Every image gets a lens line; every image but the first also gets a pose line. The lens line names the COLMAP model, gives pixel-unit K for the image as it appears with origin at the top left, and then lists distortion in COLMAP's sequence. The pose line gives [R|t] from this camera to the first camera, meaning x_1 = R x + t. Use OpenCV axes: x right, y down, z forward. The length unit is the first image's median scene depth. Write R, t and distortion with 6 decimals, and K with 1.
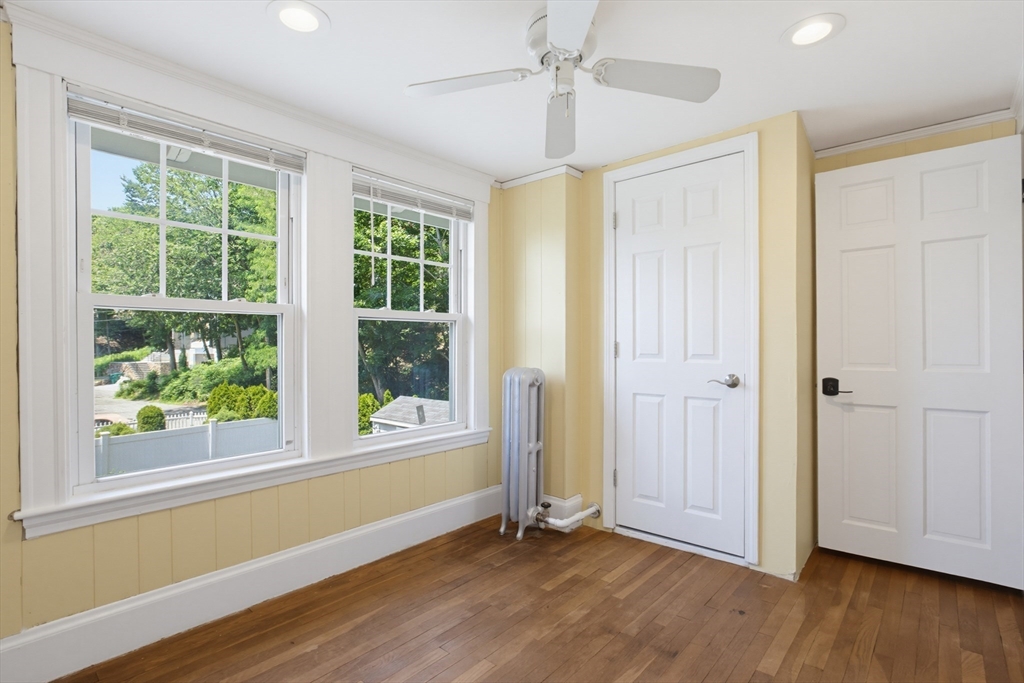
lens RADIAL K [[502.9, 0, 505.3], [0, 502.9, 348.0], [0, 0, 1]] dist [-0.003744, 0.002677]
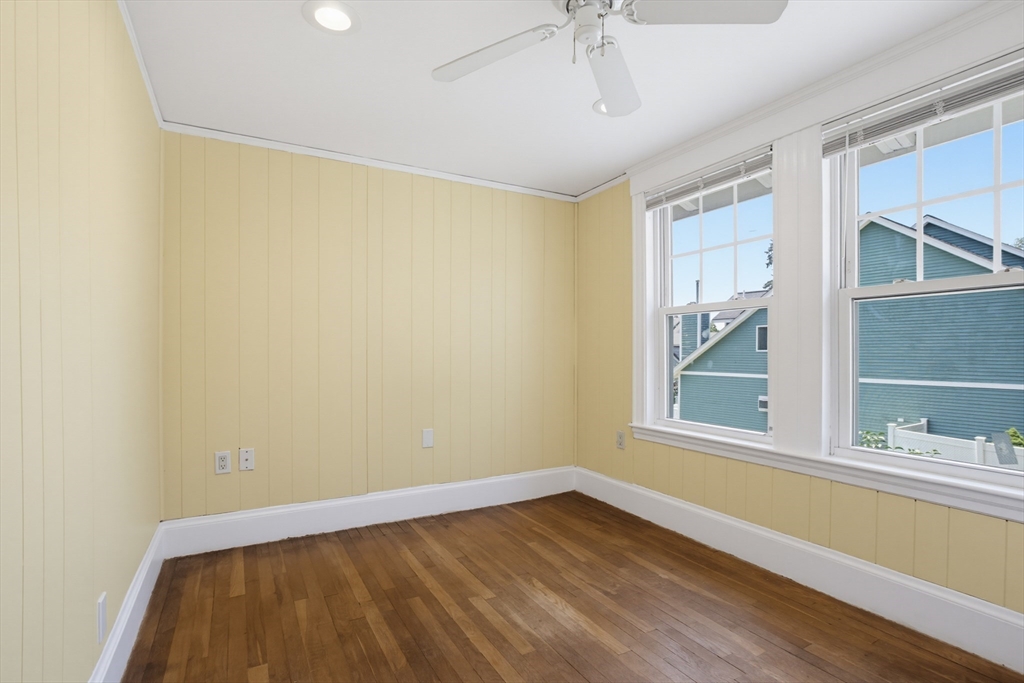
lens RADIAL K [[502.9, 0, 506.3], [0, 502.9, 344.7], [0, 0, 1]] dist [-0.003744, 0.002677]
pose [[-0.350289, 0.005055, -0.936628, 0.765472], [0.015915, 0.999873, -0.000556, 0.005264], [0.936506, -0.015101, -0.350325, 0.879921]]
